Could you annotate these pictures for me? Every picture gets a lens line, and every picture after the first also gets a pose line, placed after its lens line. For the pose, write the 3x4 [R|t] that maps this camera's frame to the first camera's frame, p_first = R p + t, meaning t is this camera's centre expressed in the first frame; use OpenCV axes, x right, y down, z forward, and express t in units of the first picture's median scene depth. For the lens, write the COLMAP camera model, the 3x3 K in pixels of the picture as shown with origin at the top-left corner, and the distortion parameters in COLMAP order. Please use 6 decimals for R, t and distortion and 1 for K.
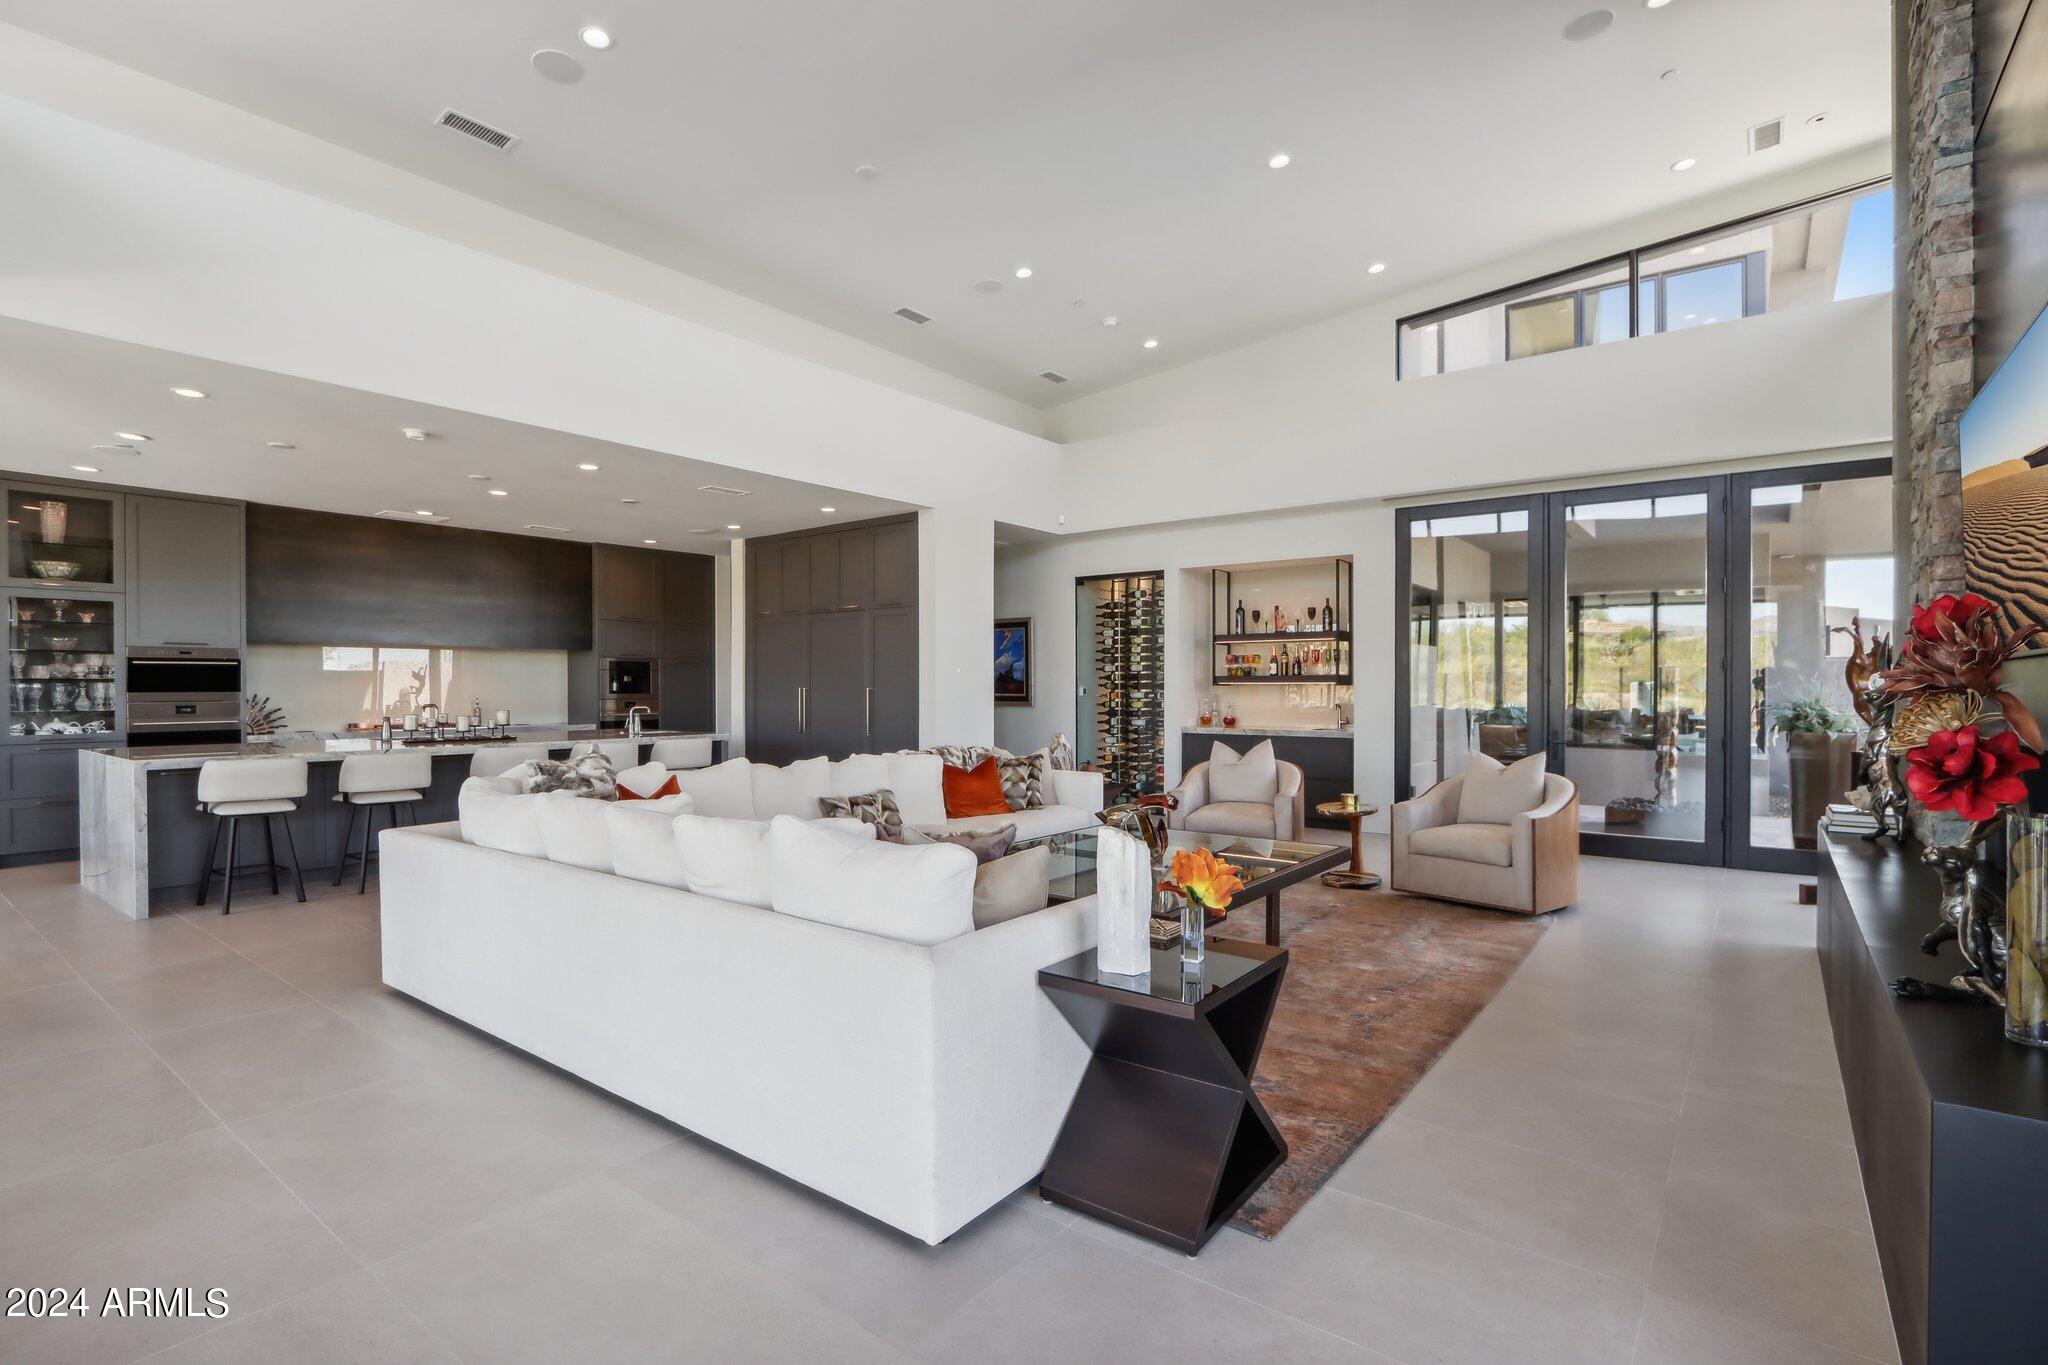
lens RADIAL K [[968.5, 0, 999.6], [0, 968.5, 687.6], [0, 0, 1]] dist [-0.013011, -0.000030]
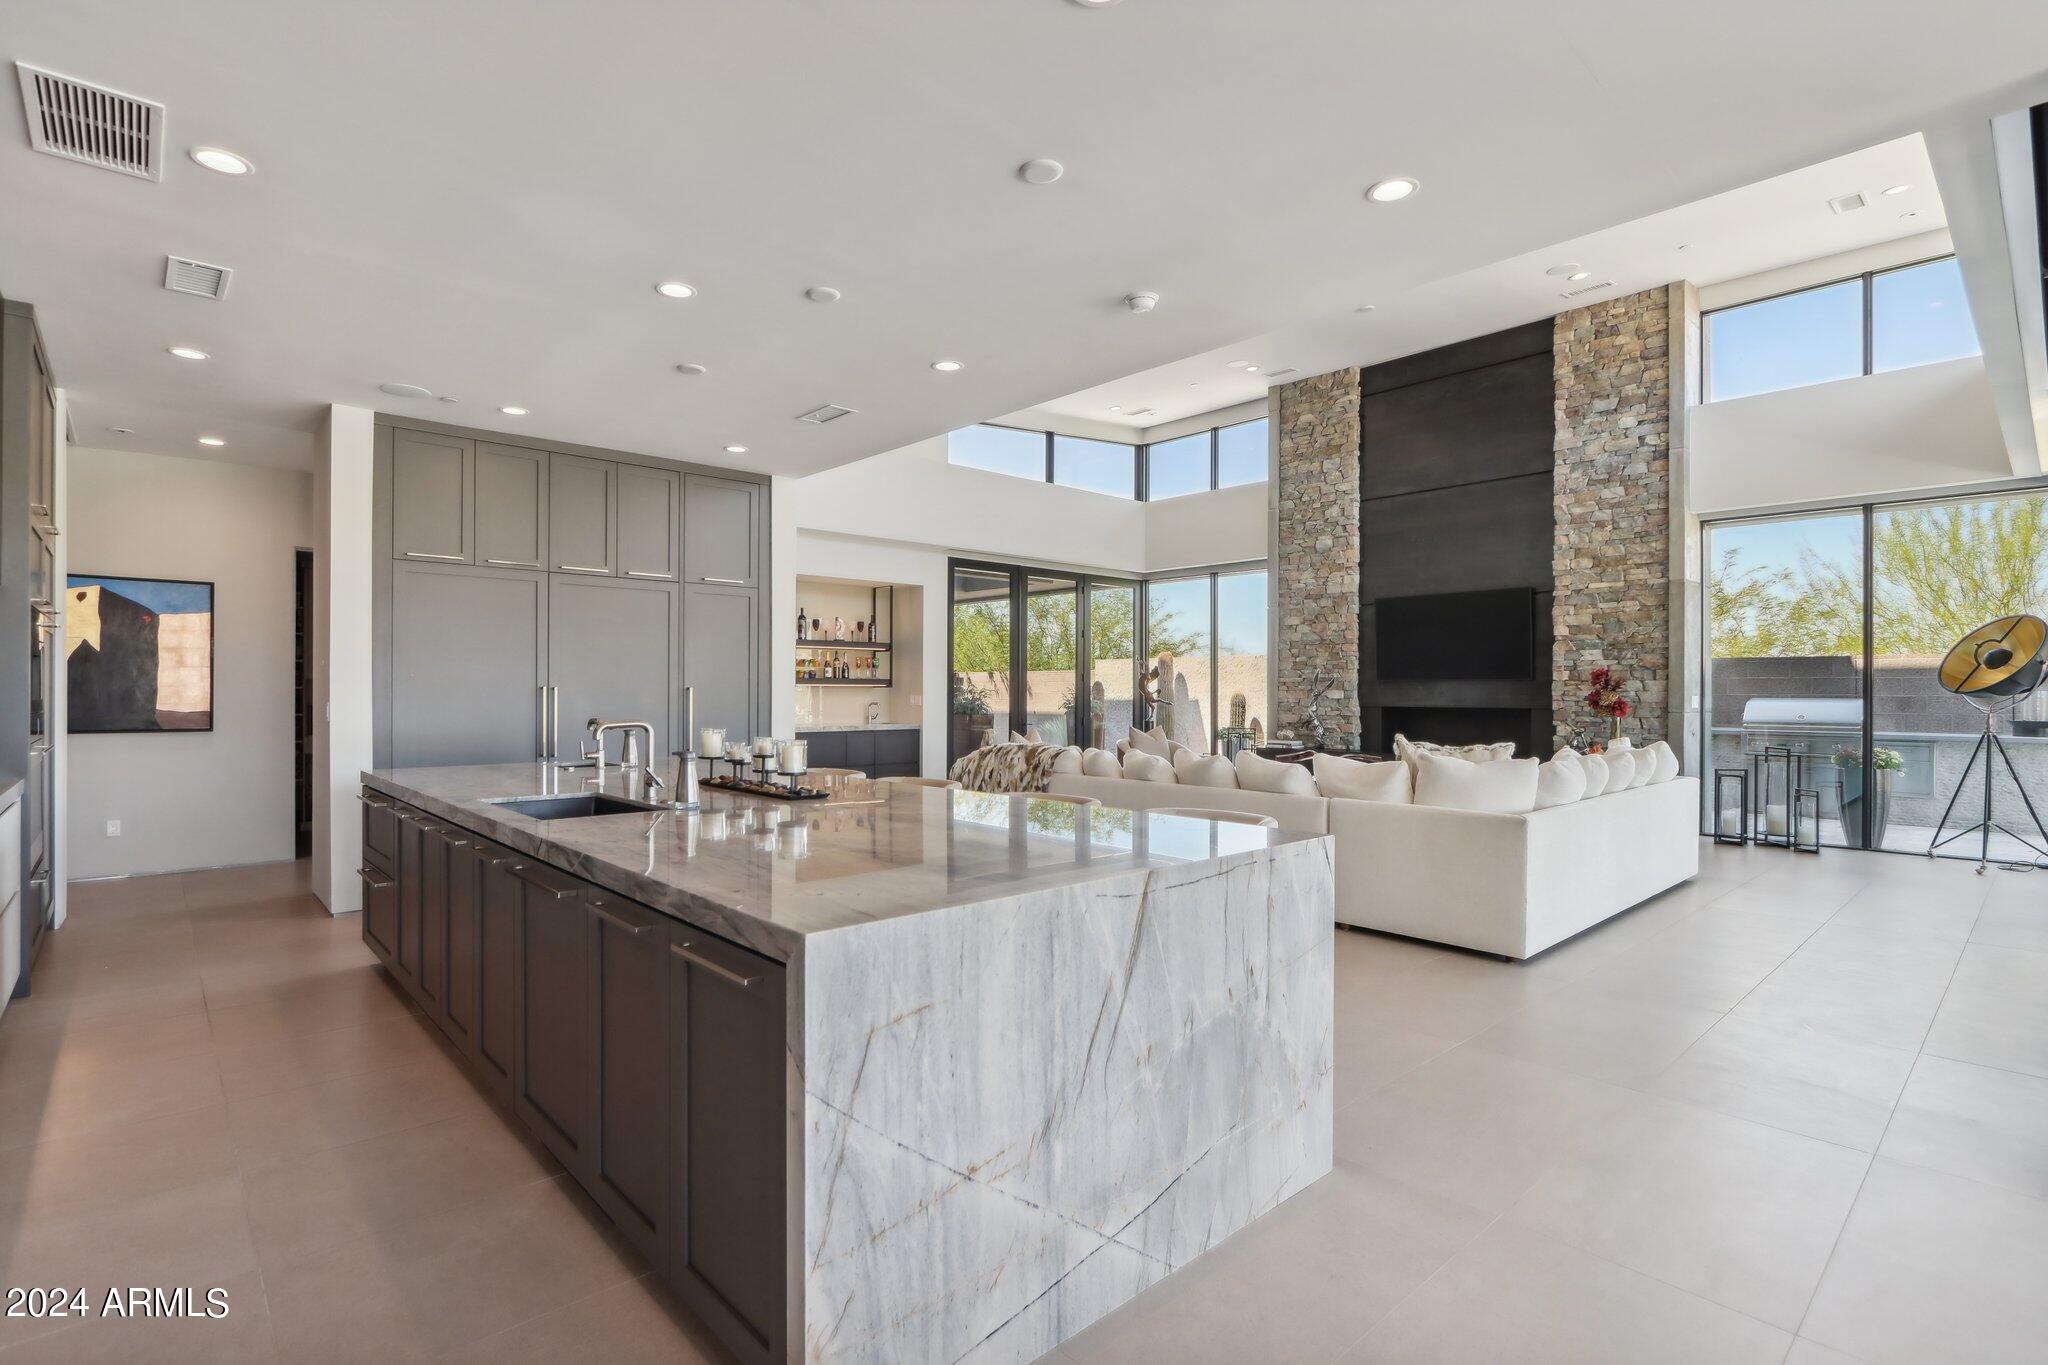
lens RADIAL K [[970.9, 0, 989.4], [0, 970.9, 689.6], [0, 0, 1]] dist [-0.015372, -0.000039]
pose [[0.182509, 0.002446, 0.983201, -1.017994], [-0.000343, 0.999997, -0.002424, 0.004956], [-0.983204, 0.000105, 0.182509, 0.783270]]
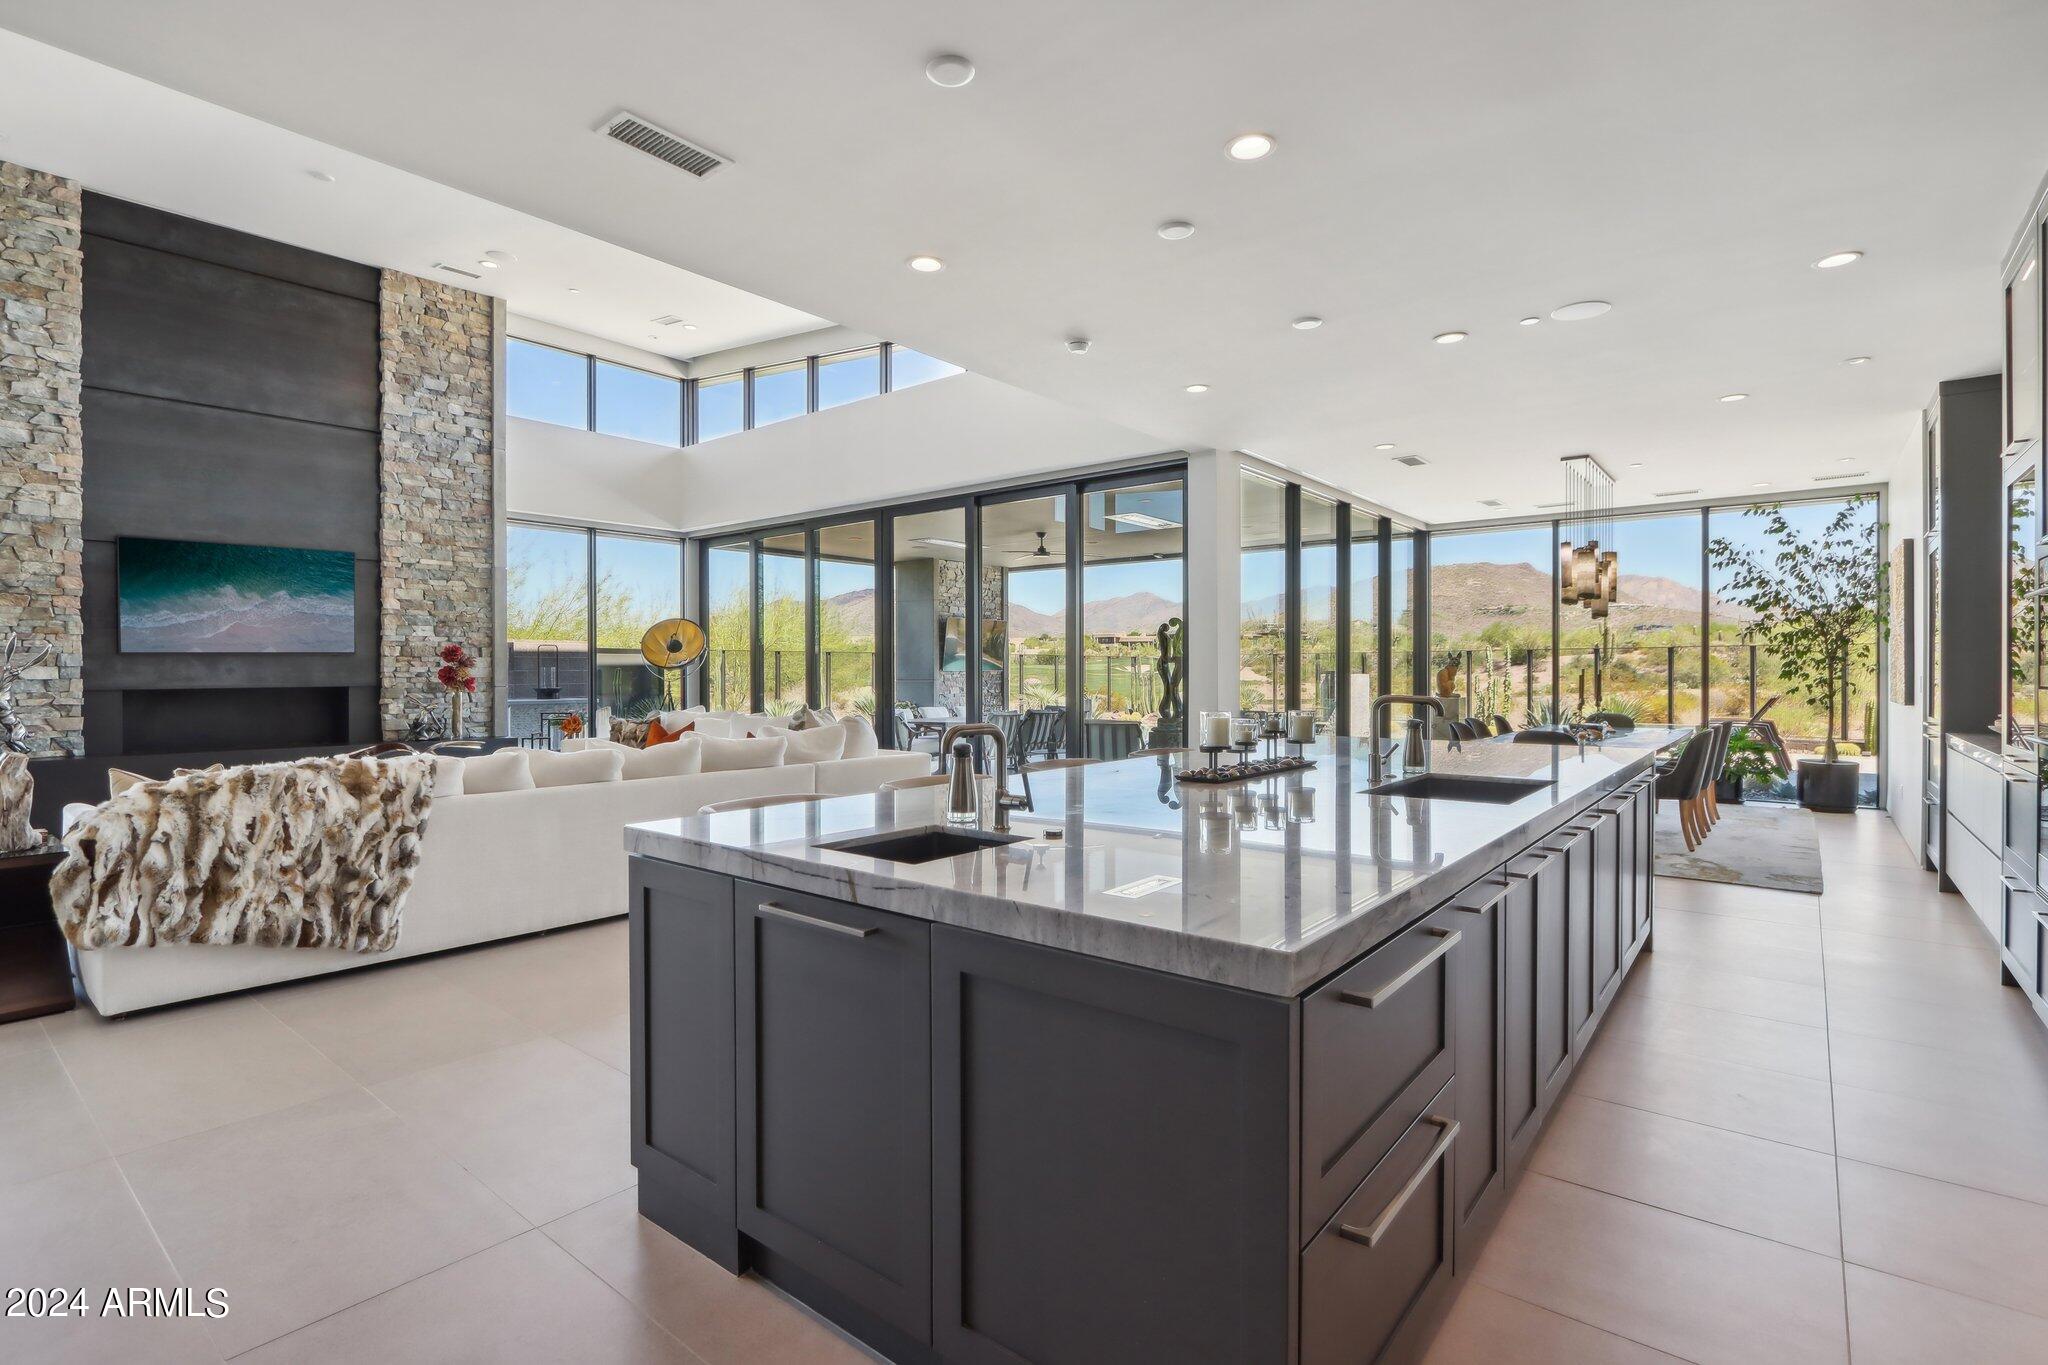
lens RADIAL K [[971.8, 0, 994.5], [0, 971.8, 677.9], [0, 0, 1]] dist [-0.010466, 0.000713]
pose [[-0.999589, 0.002801, 0.028513, -0.440494], [0.003127, 0.999930, 0.011377, 0.005415], [-0.028479, 0.011462, -0.999529, 1.447440]]
